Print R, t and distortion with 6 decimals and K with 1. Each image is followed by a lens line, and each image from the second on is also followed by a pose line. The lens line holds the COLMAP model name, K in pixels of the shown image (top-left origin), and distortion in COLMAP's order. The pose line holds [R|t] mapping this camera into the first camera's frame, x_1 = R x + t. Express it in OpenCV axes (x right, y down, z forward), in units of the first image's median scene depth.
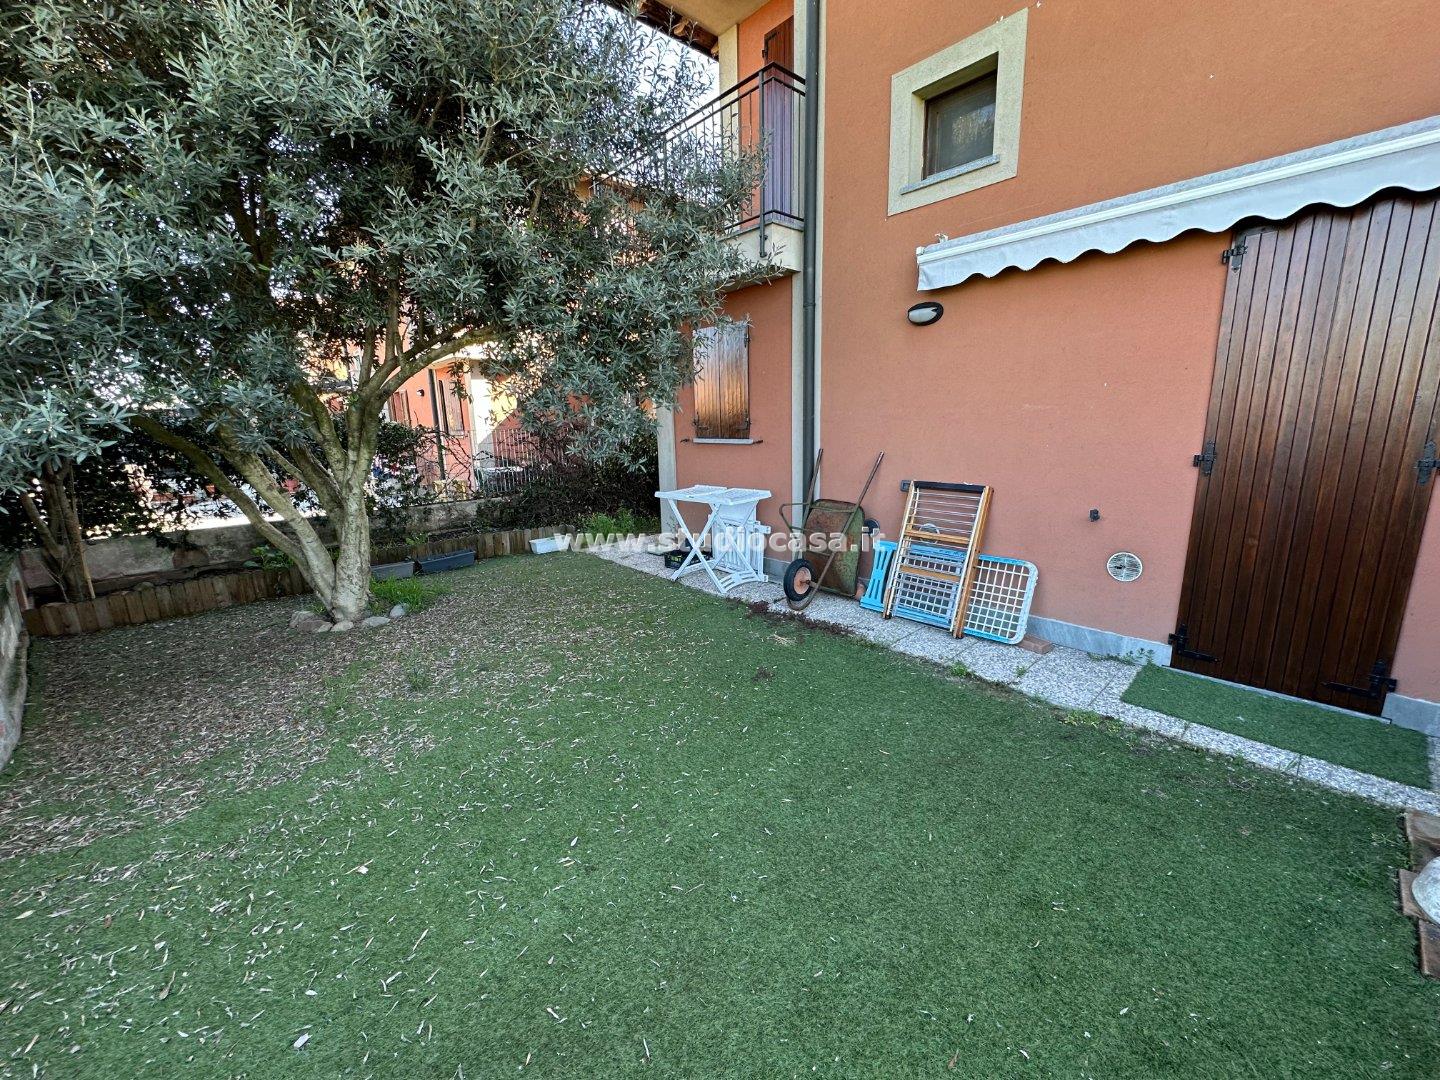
lens RADIAL K [[574.5, 0, 722.1], [0, 574.5, 538.1], [0, 0, 1]] dist [-0.000955, -0.000015]
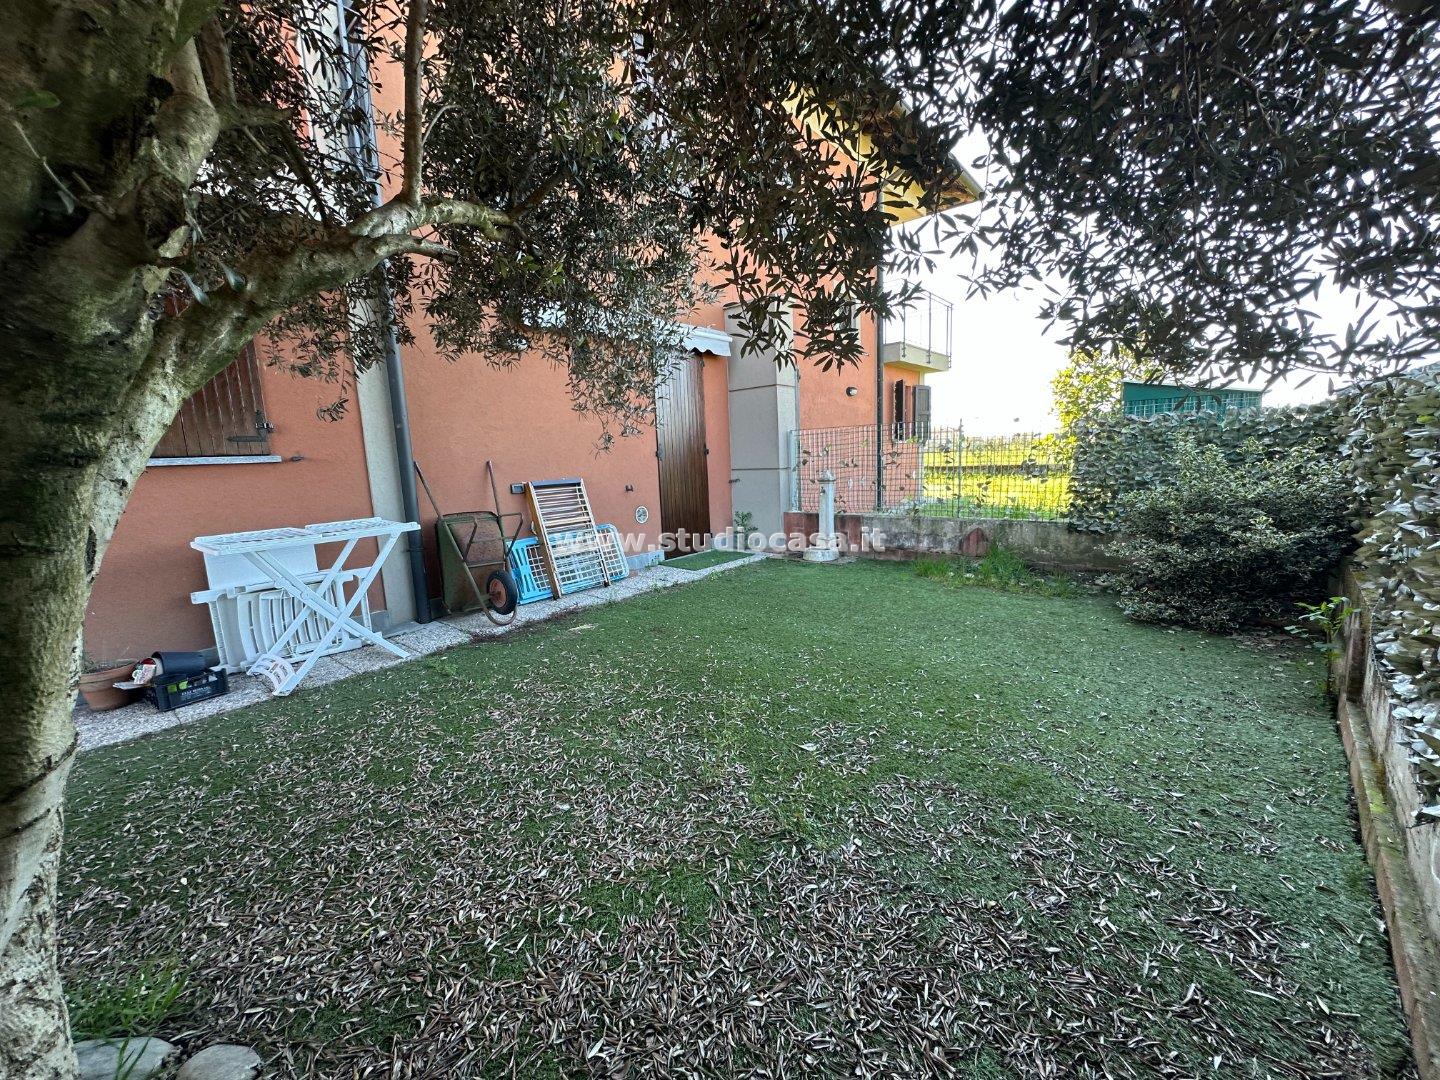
lens RADIAL K [[574.5, 0, 720.5], [0, 574.5, 534.7], [0, 0, 1]] dist [-0.000955, -0.000015]
pose [[-0.088301, -0.147735, 0.985077, -0.955110], [0.238988, 0.956912, 0.164934, -0.110043], [-0.966999, 0.249986, -0.049189, 0.729611]]
